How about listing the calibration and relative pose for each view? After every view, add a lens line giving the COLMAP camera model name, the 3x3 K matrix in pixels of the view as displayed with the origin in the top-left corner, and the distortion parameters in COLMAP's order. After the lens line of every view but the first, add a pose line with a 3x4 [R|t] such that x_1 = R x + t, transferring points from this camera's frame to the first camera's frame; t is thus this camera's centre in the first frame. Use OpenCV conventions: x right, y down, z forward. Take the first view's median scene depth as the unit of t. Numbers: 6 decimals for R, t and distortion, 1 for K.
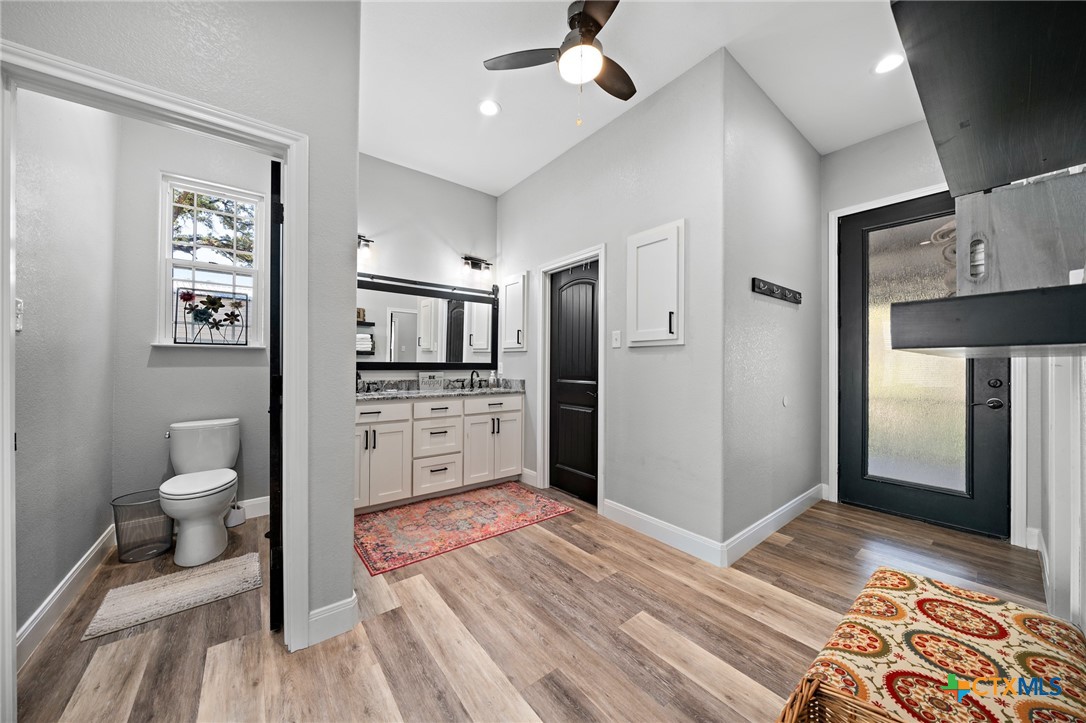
lens RADIAL K [[369.7, 0, 540.9], [0, 369.7, 361.8], [0, 0, 1]] dist [-0.003016, -0.000054]
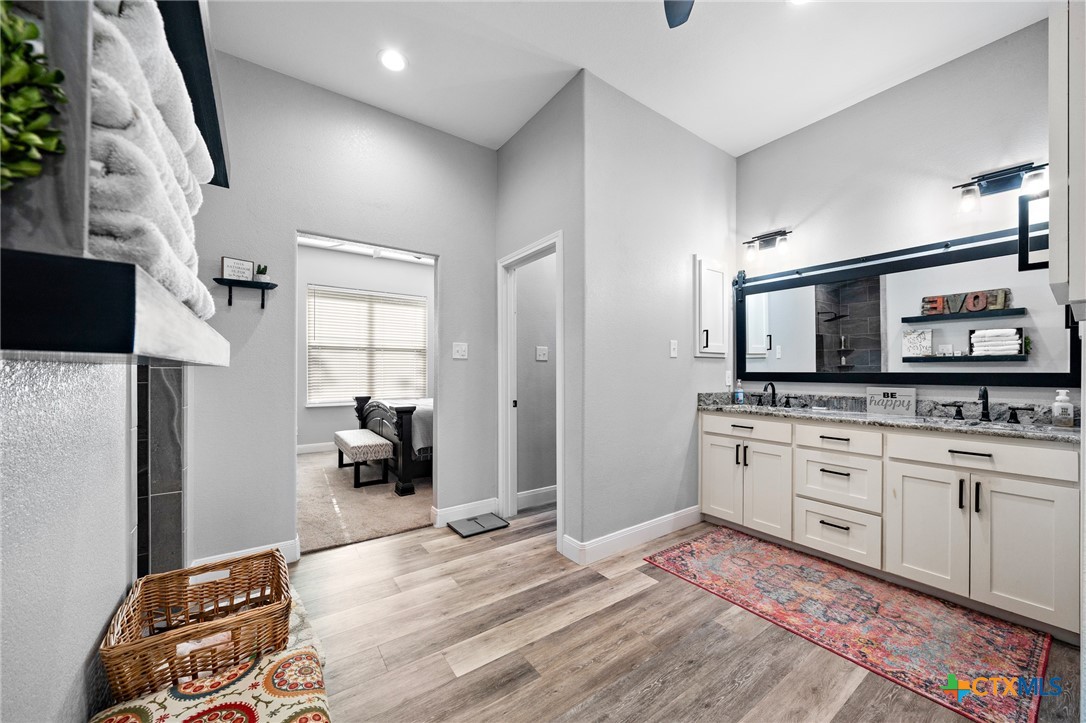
lens RADIAL K [[393.8, 0, 535.1], [0, 393.8, 371.8], [0, 0, 1]] dist [-0.002203, -0.000080]
pose [[-0.053925, -0.005378, -0.998531, 0.621565], [0.002973, 0.999980, -0.005547, 0.003001], [0.998541, -0.003268, -0.053908, 0.578494]]
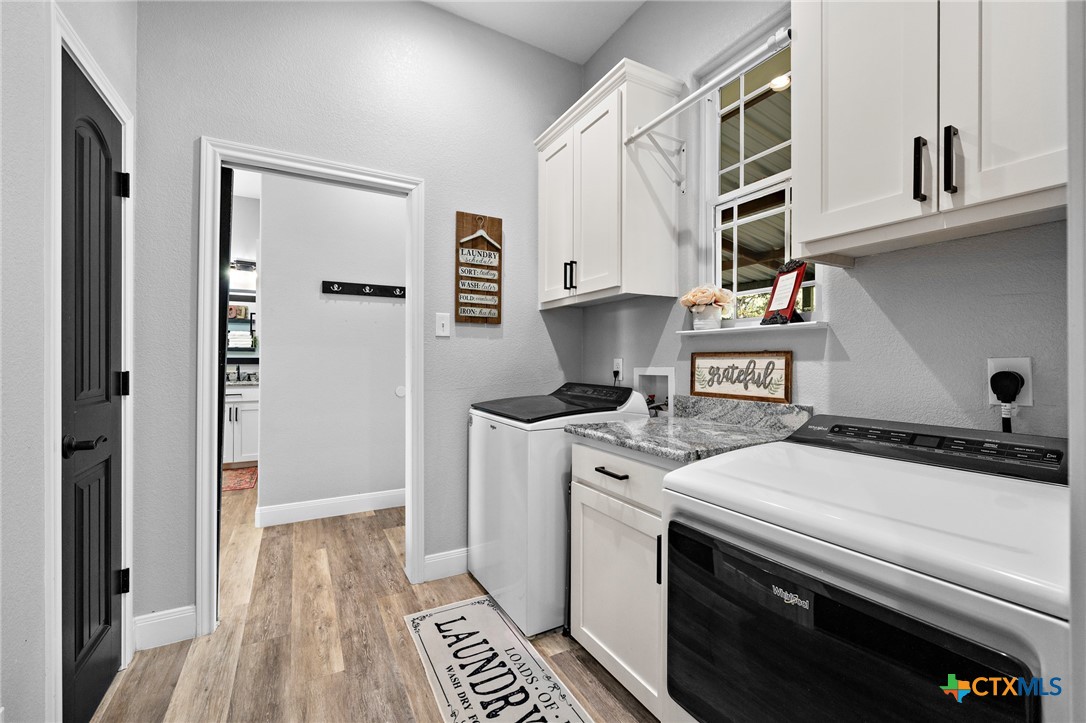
lens RADIAL K [[446.1, 0, 538.8], [0, 446.1, 360.8], [0, 0, 1]] dist [-0.001424, -0.000034]
pose [[0.986533, -0.001256, -0.163559, 1.352684], [0.001579, 0.999997, 0.001846, 0.015808], [0.163557, -0.002079, 0.986532, -0.222093]]
